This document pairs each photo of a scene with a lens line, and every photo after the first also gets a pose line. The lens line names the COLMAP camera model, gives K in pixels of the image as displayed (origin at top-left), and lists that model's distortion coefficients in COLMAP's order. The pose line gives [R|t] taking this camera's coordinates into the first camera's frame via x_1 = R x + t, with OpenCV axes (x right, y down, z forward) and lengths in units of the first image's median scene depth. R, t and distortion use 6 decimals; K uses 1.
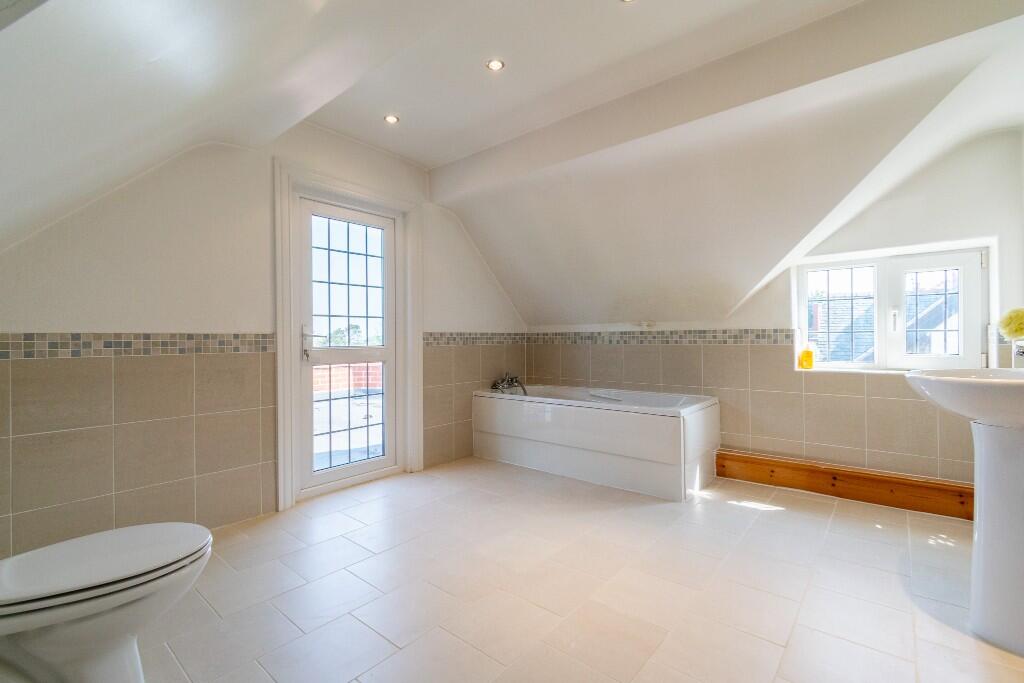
lens RADIAL K [[454.2, 0, 511.6], [0, 454.2, 334.2], [0, 0, 1]] dist [0.000169, 0.000855]
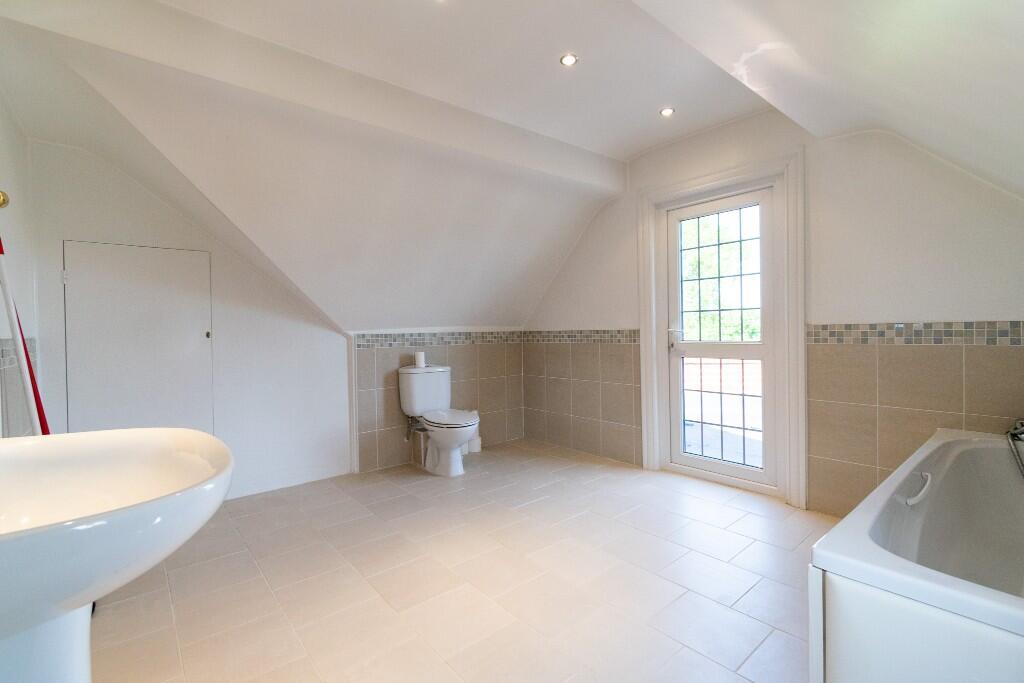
lens RADIAL K [[454.2, 0, 512.6], [0, 454.2, 341.9], [0, 0, 1]] dist [0.000169, 0.000855]
pose [[-0.176886, 0.028816, -0.983809, 0.682124], [0.019387, 0.999479, 0.025789, -0.005053], [0.984040, -0.014511, -0.177353, 0.733667]]
